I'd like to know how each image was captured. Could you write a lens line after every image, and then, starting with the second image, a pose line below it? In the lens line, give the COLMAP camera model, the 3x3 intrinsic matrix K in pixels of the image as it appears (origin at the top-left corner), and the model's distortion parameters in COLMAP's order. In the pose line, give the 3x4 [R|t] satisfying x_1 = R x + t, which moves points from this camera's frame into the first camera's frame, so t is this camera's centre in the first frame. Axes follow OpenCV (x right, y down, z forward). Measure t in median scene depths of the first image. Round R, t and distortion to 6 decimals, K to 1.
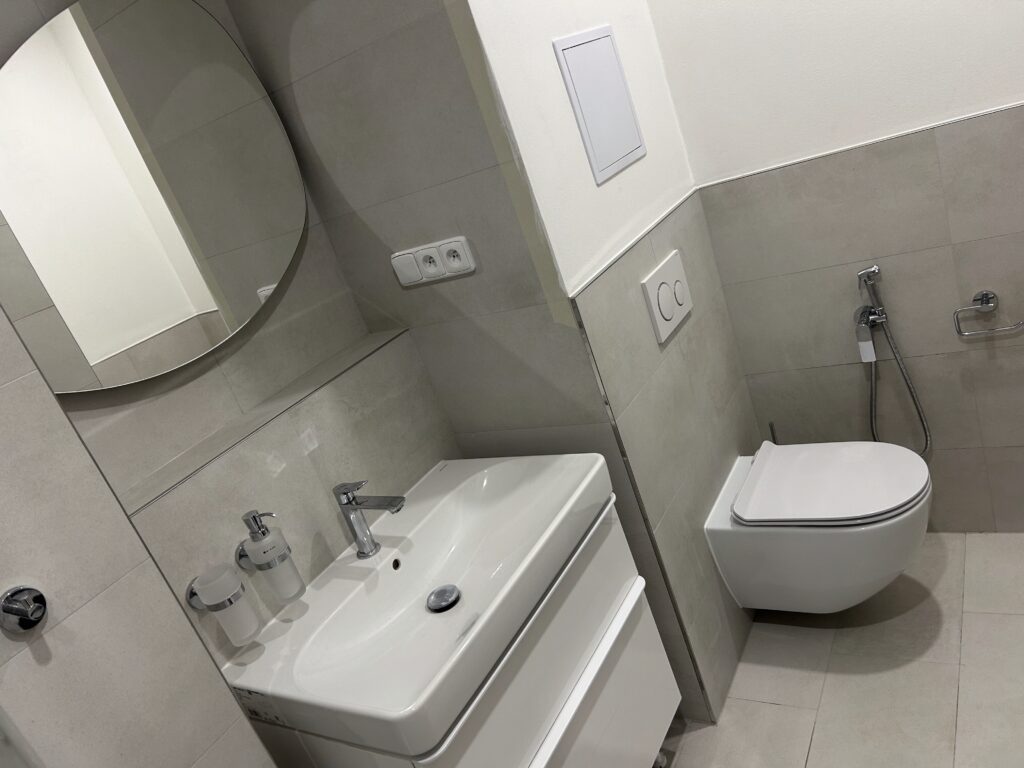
lens RADIAL K [[767.4, 0, 509.7], [0, 767.4, 398.6], [0, 0, 1]] dist [0.063545, -0.088854]
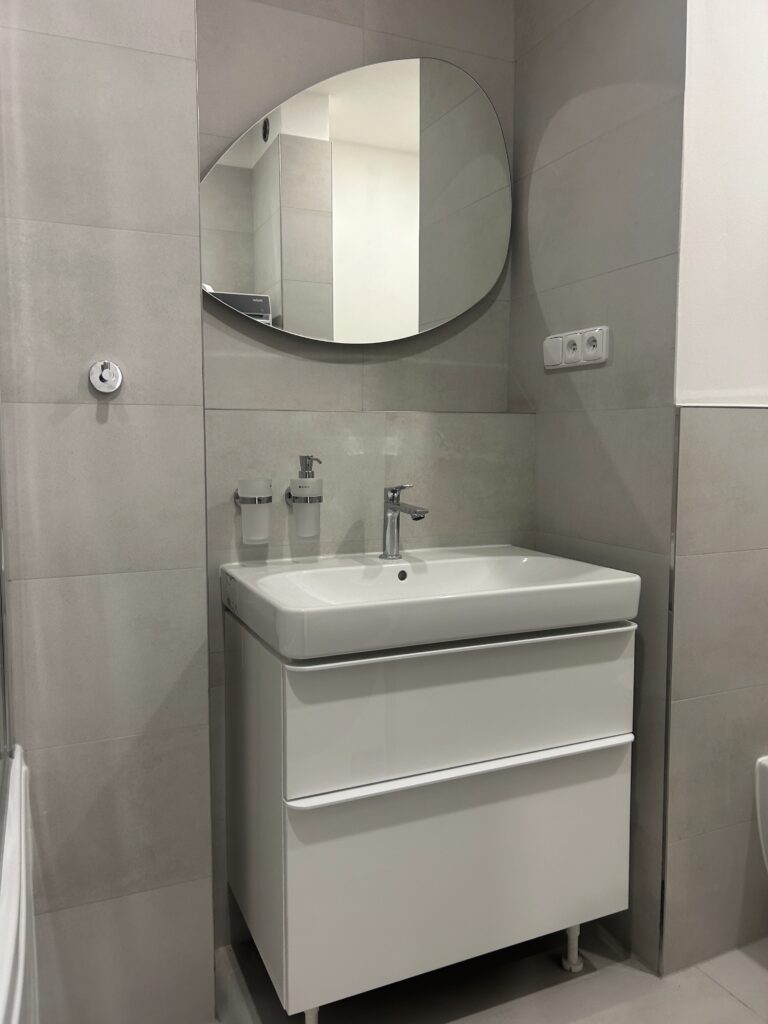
lens RADIAL K [[781.7, 0, 384.0], [0, 781.7, 512.0], [0, 0, 1]] dist [0.146393, -0.188303]
pose [[0.779256, 0.385385, -0.494205, 0.320251], [-0.459412, 0.887639, -0.032207, 0.175109], [0.426263, 0.252141, 0.868749, 0.021518]]
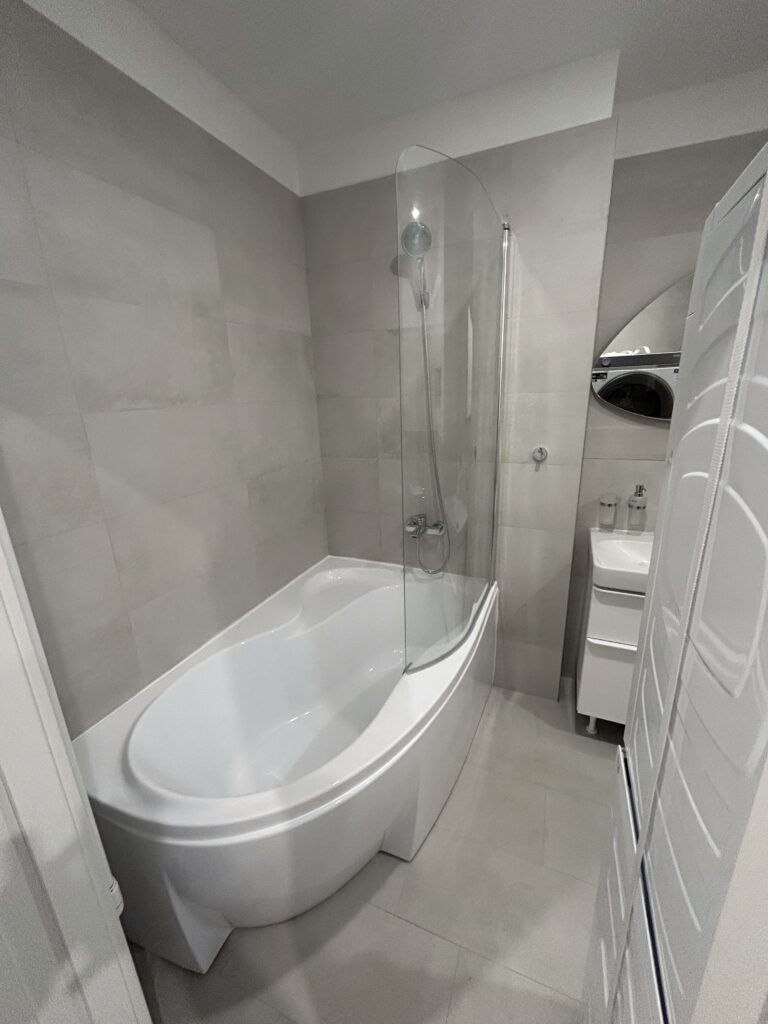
lens RADIAL K [[419.3, 0, 379.4], [0, 419.3, 517.6], [0, 0, 1]] dist [0.000278, -0.000114]
pose [[0.131621, 0.586032, -0.799526, 0.544721], [-0.362309, 0.779182, 0.511475, -0.119563], [0.922718, 0.222355, 0.314881, -0.110066]]
